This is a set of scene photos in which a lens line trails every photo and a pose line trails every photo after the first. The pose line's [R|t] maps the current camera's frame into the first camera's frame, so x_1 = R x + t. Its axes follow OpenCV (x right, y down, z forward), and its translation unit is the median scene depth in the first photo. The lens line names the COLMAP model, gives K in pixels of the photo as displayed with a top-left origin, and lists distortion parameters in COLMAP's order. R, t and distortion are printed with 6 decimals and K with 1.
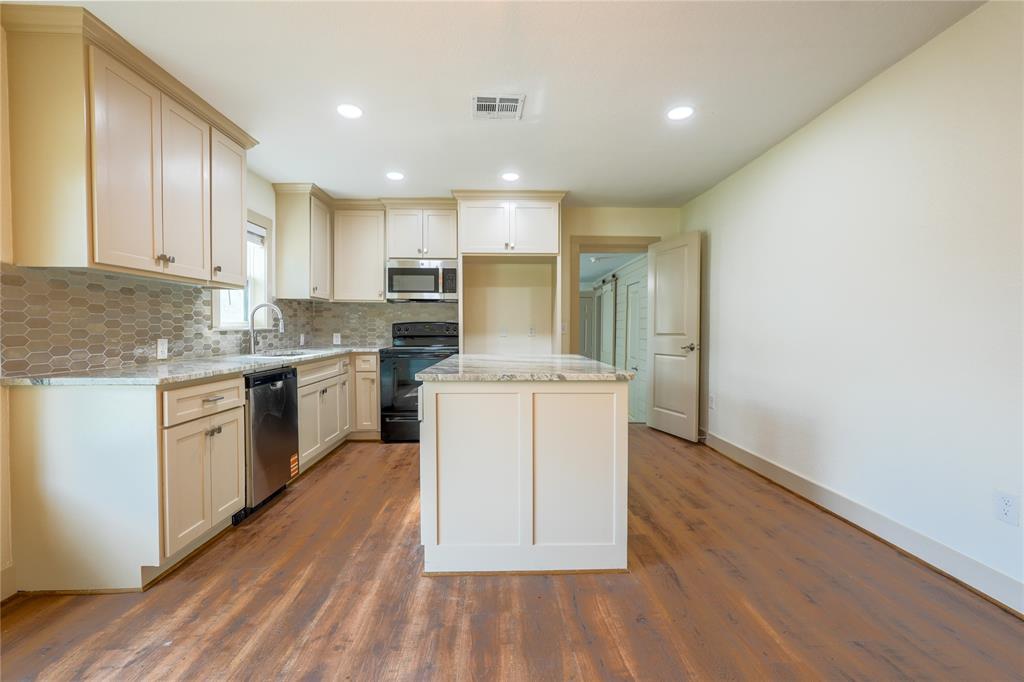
lens RADIAL K [[441.4, 0, 512.0], [0, 441.4, 341.0], [0, 0, 1]] dist [-0.001088, 0.000433]
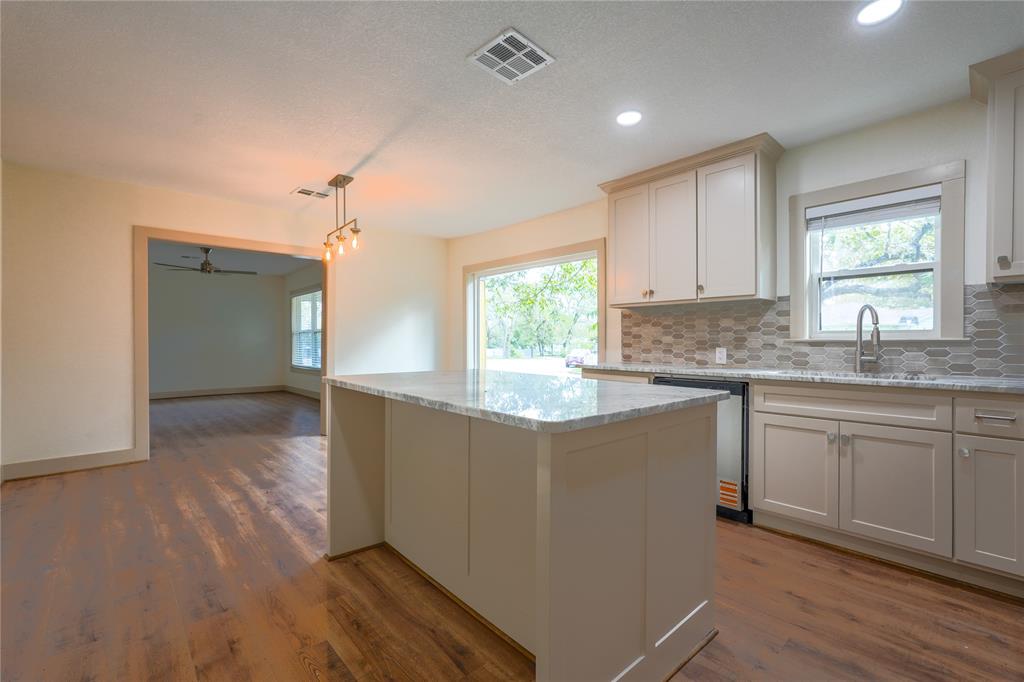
lens RADIAL K [[441.4, 0, 512.0], [0, 441.4, 341.0], [0, 0, 1]] dist [-0.001088, 0.000433]
pose [[-0.759822, -0.004509, -0.650116, 0.329621], [-0.024548, 0.999462, 0.021759, -0.025525], [0.649668, 0.032492, -0.759524, 1.110721]]
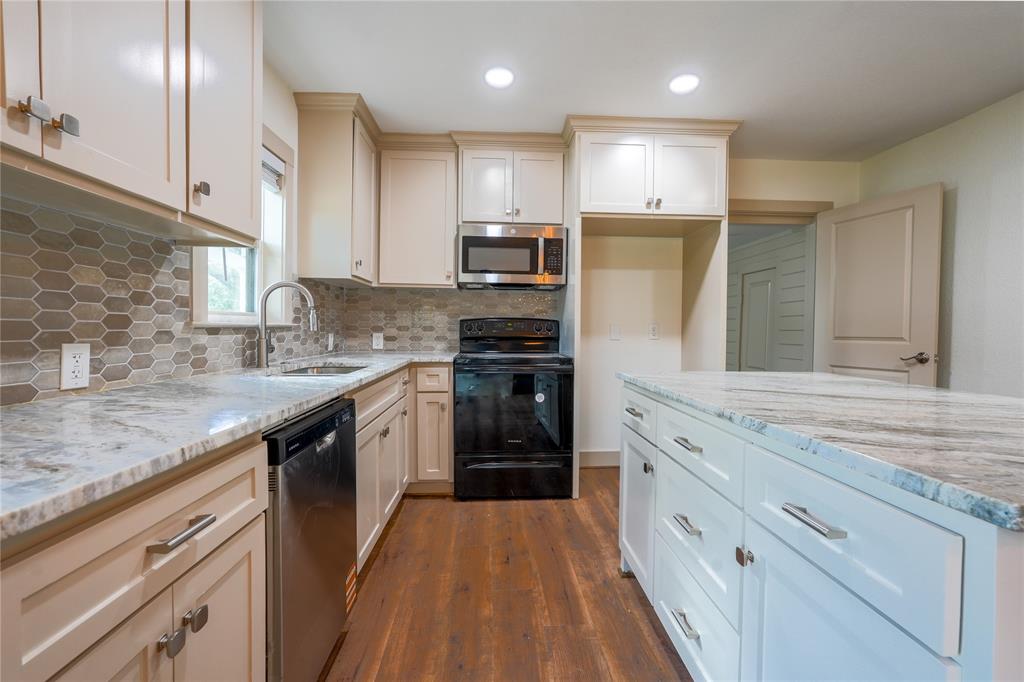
lens RADIAL K [[441.4, 0, 512.0], [0, 441.4, 341.0], [0, 0, 1]] dist [-0.001088, 0.000433]
pose [[0.999802, 0.007785, 0.018331, -0.255280], [-0.007763, 0.999969, -0.001270, -0.007218], [-0.018341, 0.001127, 0.999831, 0.387796]]
